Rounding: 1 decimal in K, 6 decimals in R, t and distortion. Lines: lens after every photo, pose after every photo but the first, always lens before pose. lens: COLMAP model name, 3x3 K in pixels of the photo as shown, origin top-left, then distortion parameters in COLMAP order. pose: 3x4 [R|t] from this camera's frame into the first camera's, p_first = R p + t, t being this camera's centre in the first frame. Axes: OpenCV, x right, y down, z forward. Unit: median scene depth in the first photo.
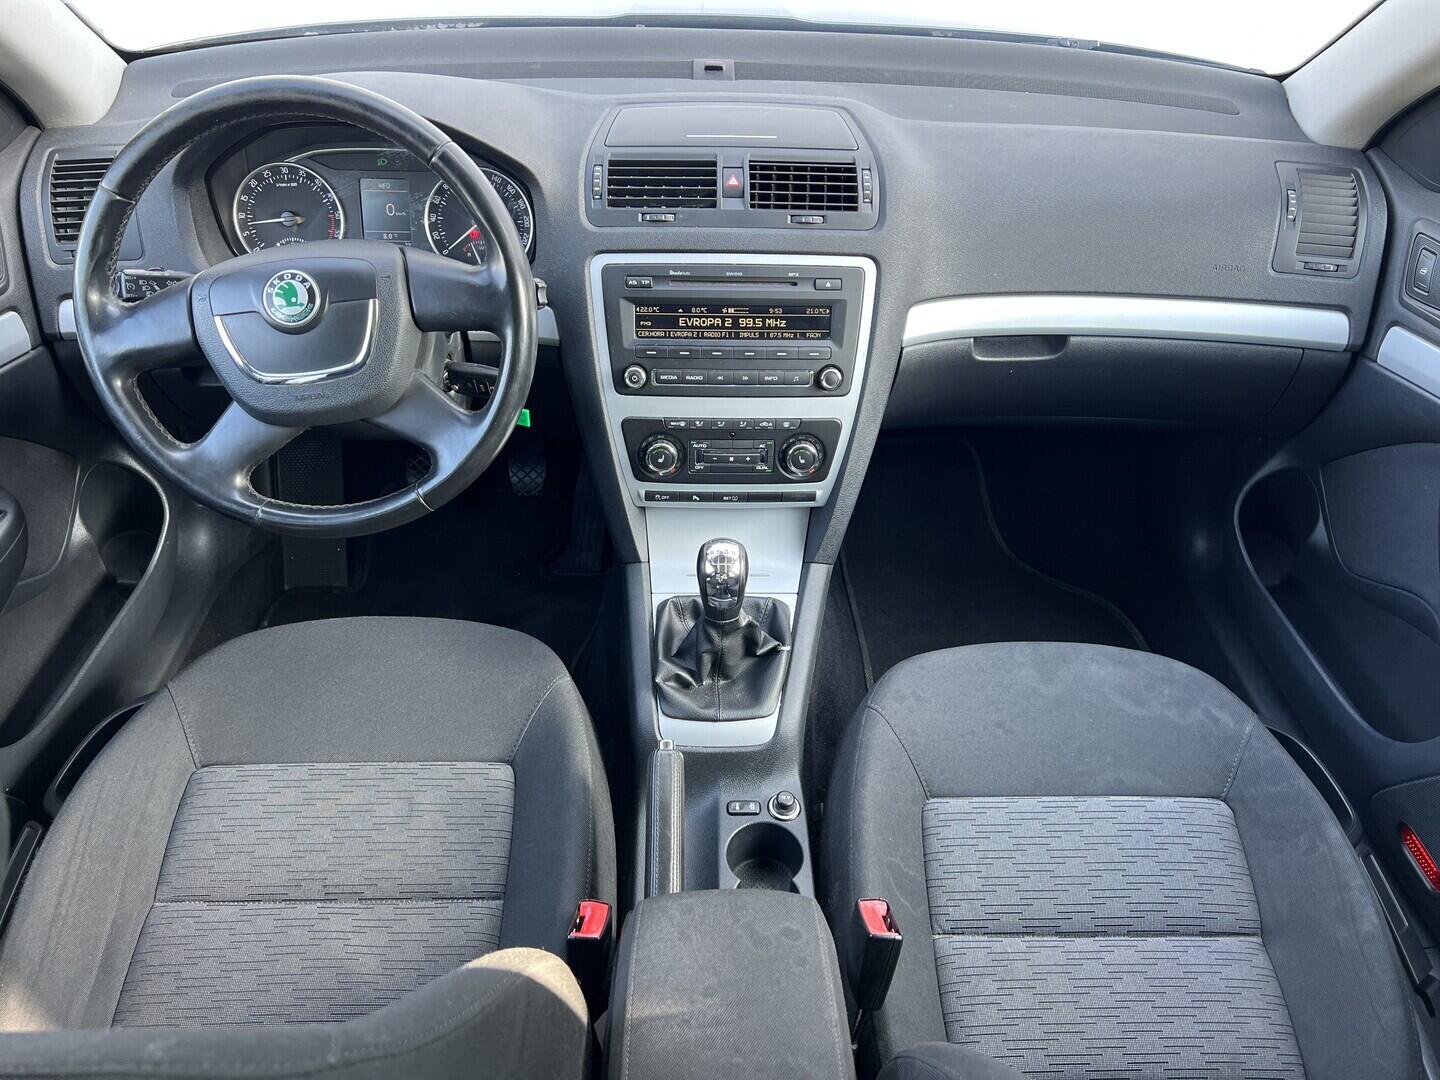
lens RADIAL K [[1080.8, 0, 734.5], [0, 1080.8, 539.9], [0, 0, 1]] dist [0.045470, -0.001757]
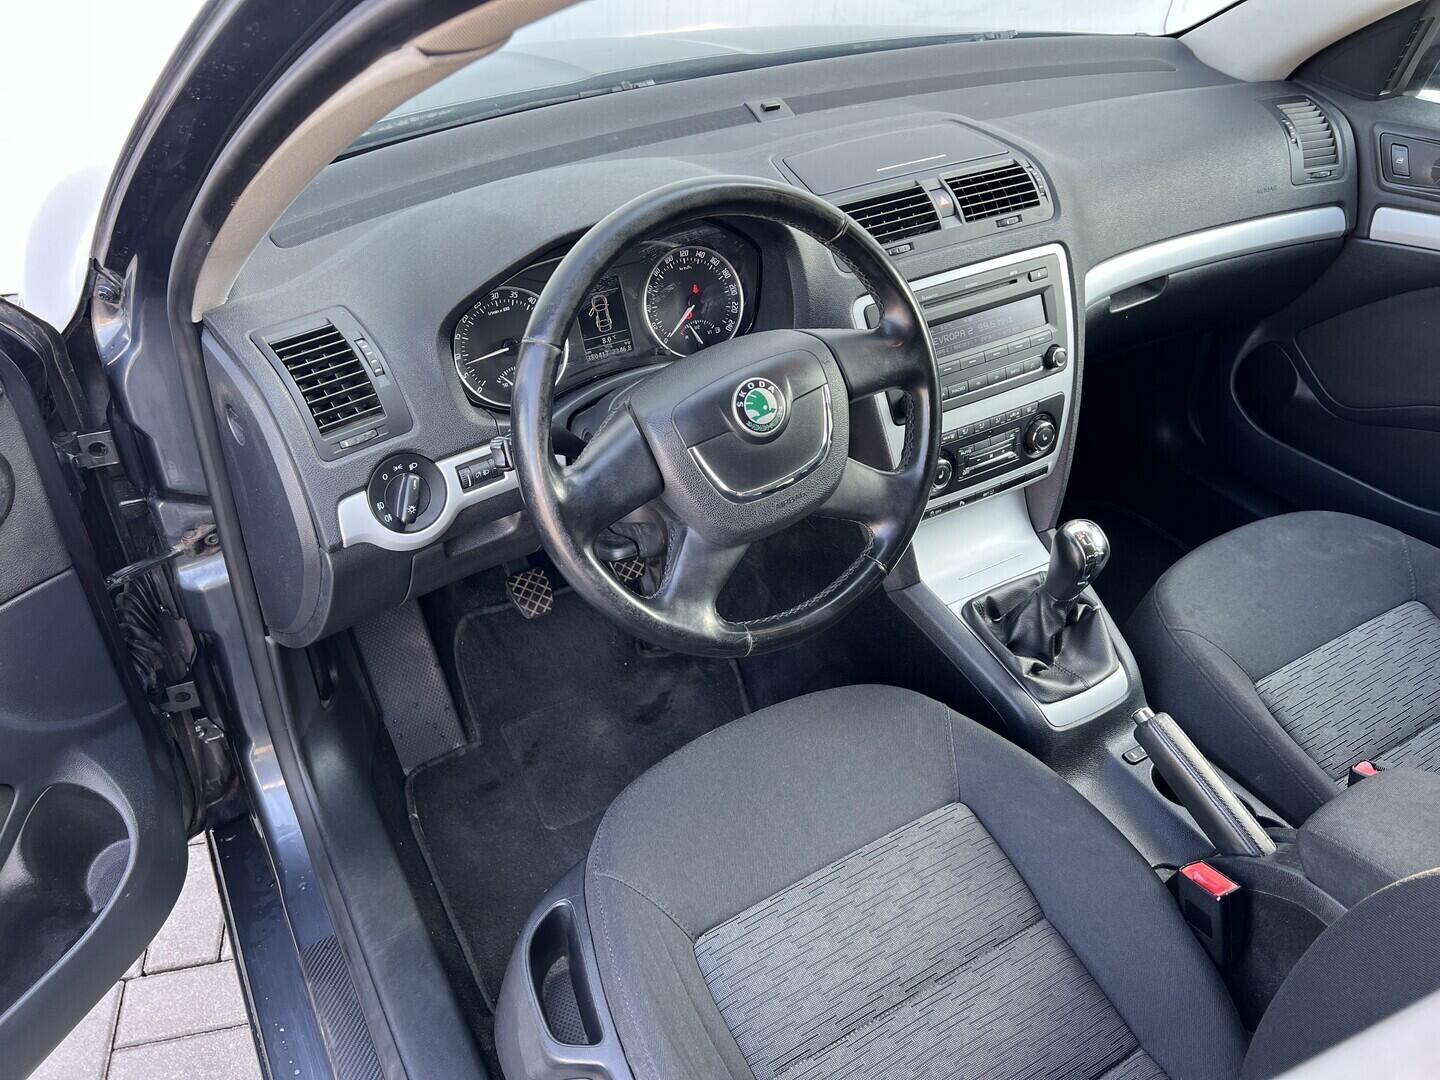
lens RADIAL K [[1080.8, 0, 734.5], [0, 1080.8, 539.9], [0, 0, 1]] dist [0.045470, -0.001757]
pose [[0.872524, -0.316013, 0.372609, -0.650252], [0.321104, 0.945715, 0.050155, -0.132417], [-0.368232, 0.075885, 0.926632, 0.116869]]
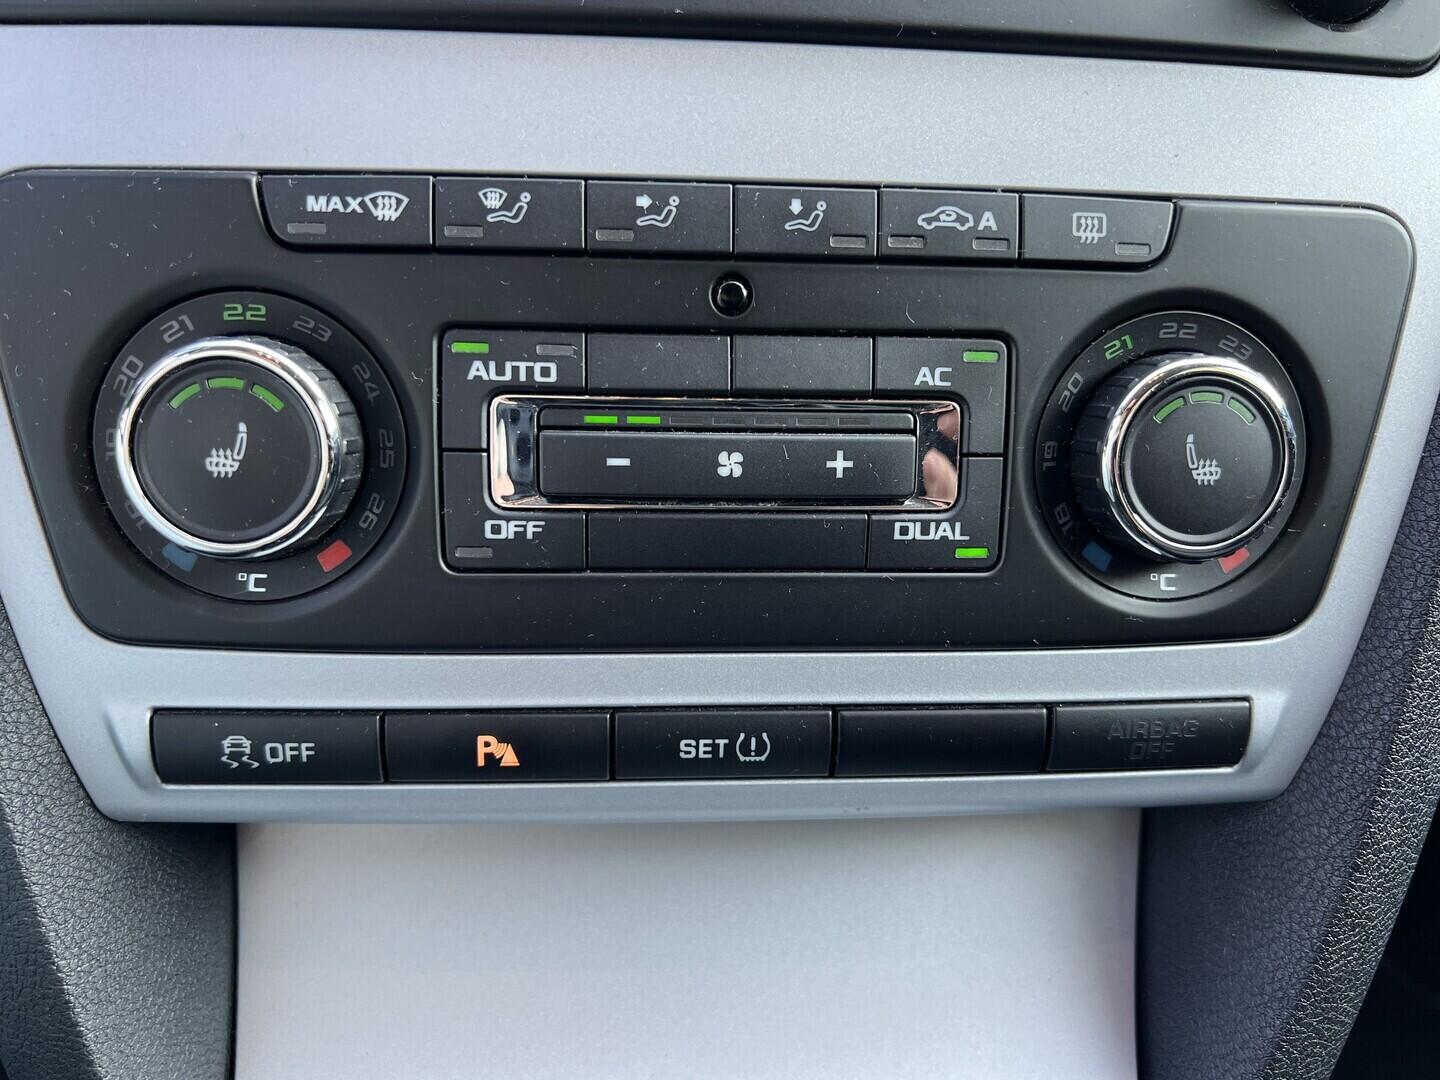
lens RADIAL K [[1080.8, 0, 734.5], [0, 1080.8, 539.9], [0, 0, 1]] dist [0.045470, -0.001757]
pose [[0.998801, -0.011728, 0.047535, -0.009362], [0.025816, 0.951109, -0.307775, -0.019782], [-0.041601, 0.308633, 0.950271, 0.870225]]
